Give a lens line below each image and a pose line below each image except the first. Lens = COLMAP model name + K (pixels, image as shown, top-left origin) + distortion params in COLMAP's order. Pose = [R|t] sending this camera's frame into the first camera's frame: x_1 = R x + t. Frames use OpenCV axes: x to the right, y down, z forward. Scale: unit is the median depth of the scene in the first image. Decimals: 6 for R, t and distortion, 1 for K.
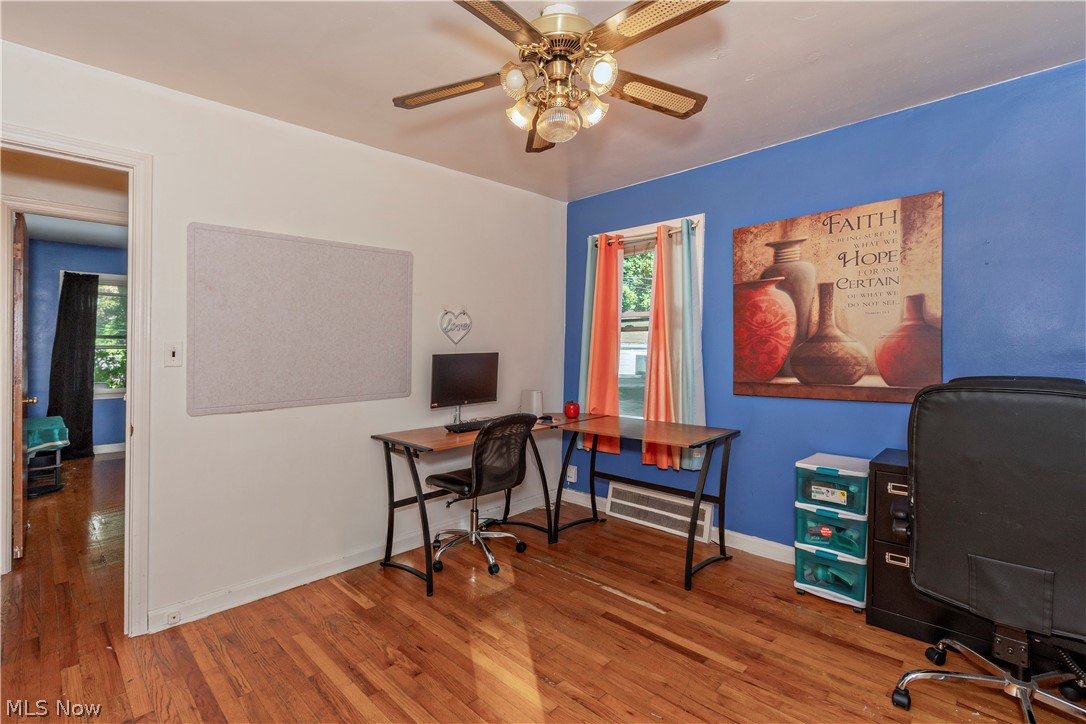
lens RADIAL K [[502.3, 0, 544.5], [0, 502.3, 333.9], [0, 0, 1]] dist [0.002202, 0.000226]
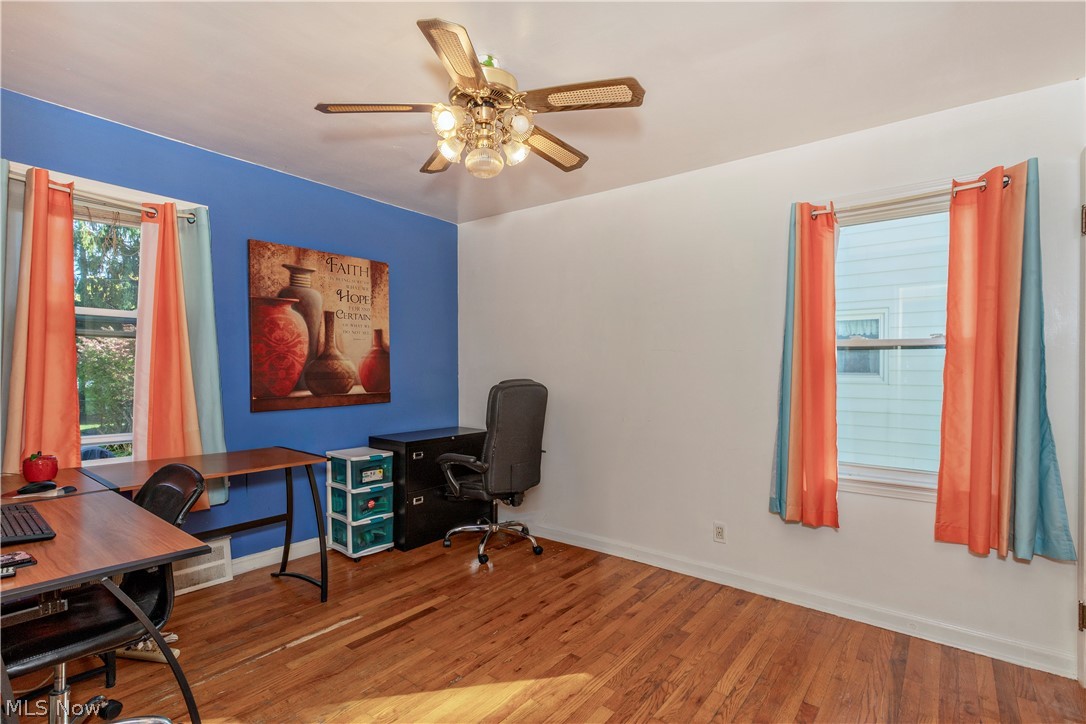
lens RADIAL K [[508.3, 0, 515.5], [0, 508.3, 357.5], [0, 0, 1]] dist [0.000318, 0.000103]
pose [[-0.069657, 0.024851, 0.997261, -0.716104], [-0.035887, 0.998980, -0.027400, 0.028658], [-0.996925, -0.037697, -0.068694, 0.647981]]
